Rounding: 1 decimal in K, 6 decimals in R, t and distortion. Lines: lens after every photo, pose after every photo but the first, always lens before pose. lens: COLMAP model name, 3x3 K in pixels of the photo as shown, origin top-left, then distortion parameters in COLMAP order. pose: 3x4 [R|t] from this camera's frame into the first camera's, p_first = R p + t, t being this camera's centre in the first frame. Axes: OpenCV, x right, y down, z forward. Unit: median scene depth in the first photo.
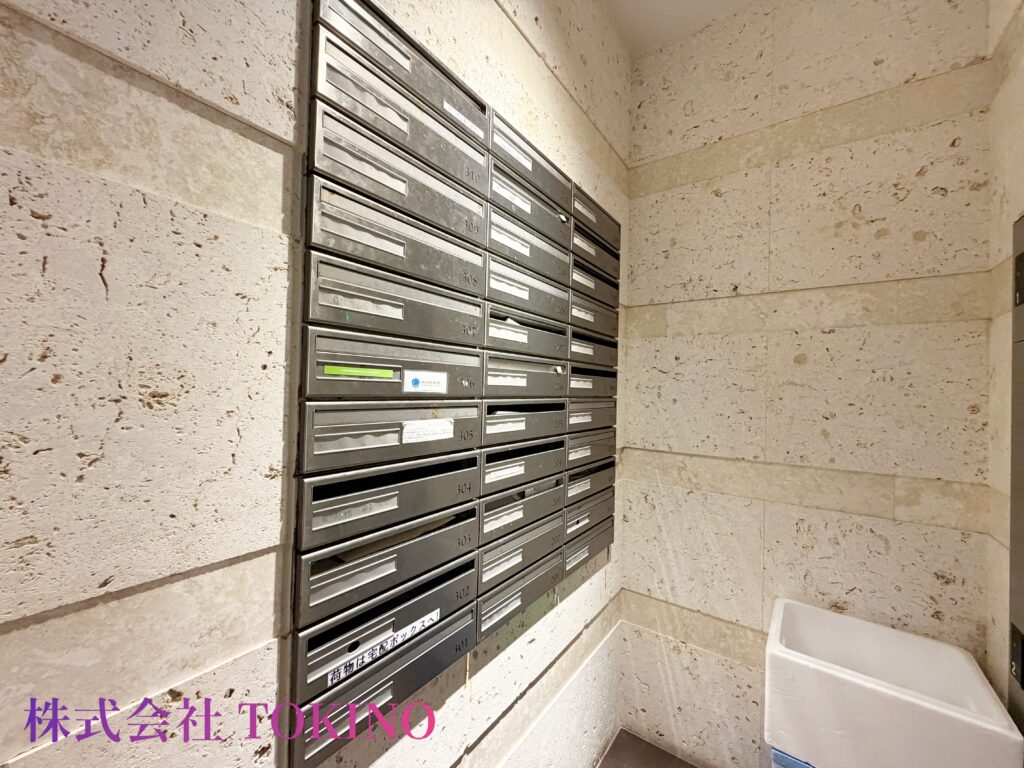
lens RADIAL K [[410.1, 0, 509.0], [0, 410.1, 383.7], [0, 0, 1]] dist [-0.000693, 0.000270]
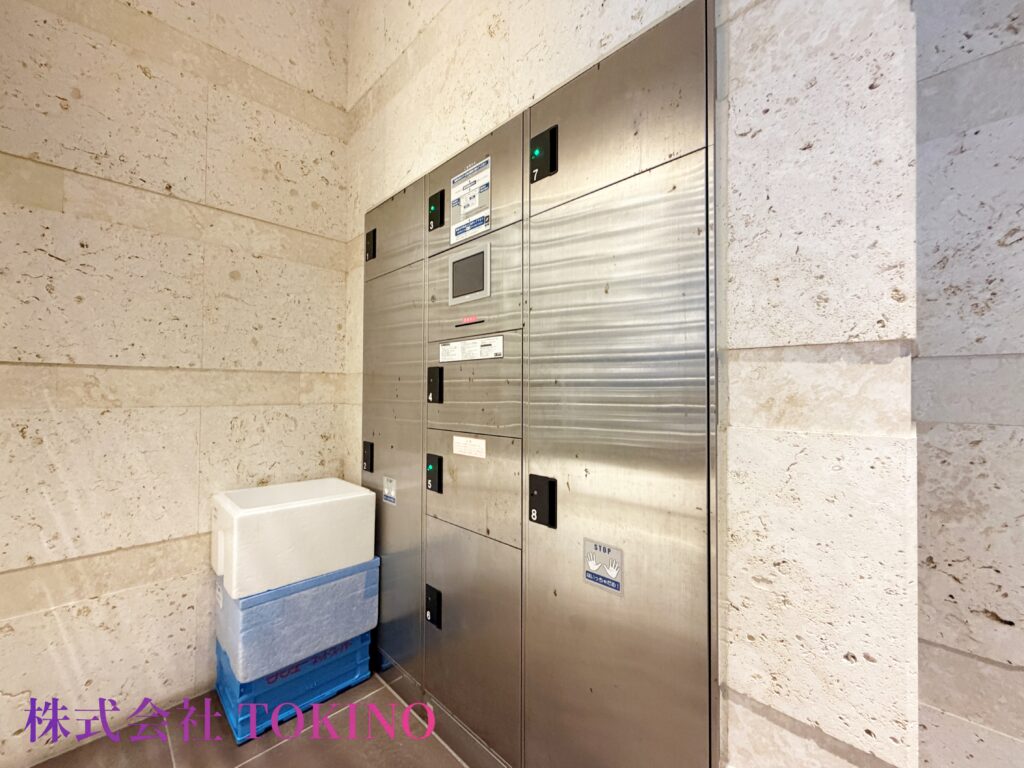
lens RADIAL K [[410.1, 0, 509.0], [0, 410.1, 383.7], [0, 0, 1]] dist [-0.000693, 0.000270]
pose [[0.155845, -0.003544, 0.987775, -0.279324], [-0.014551, 0.999877, 0.005884, 0.218161], [-0.987674, -0.015290, 0.155774, 0.081072]]
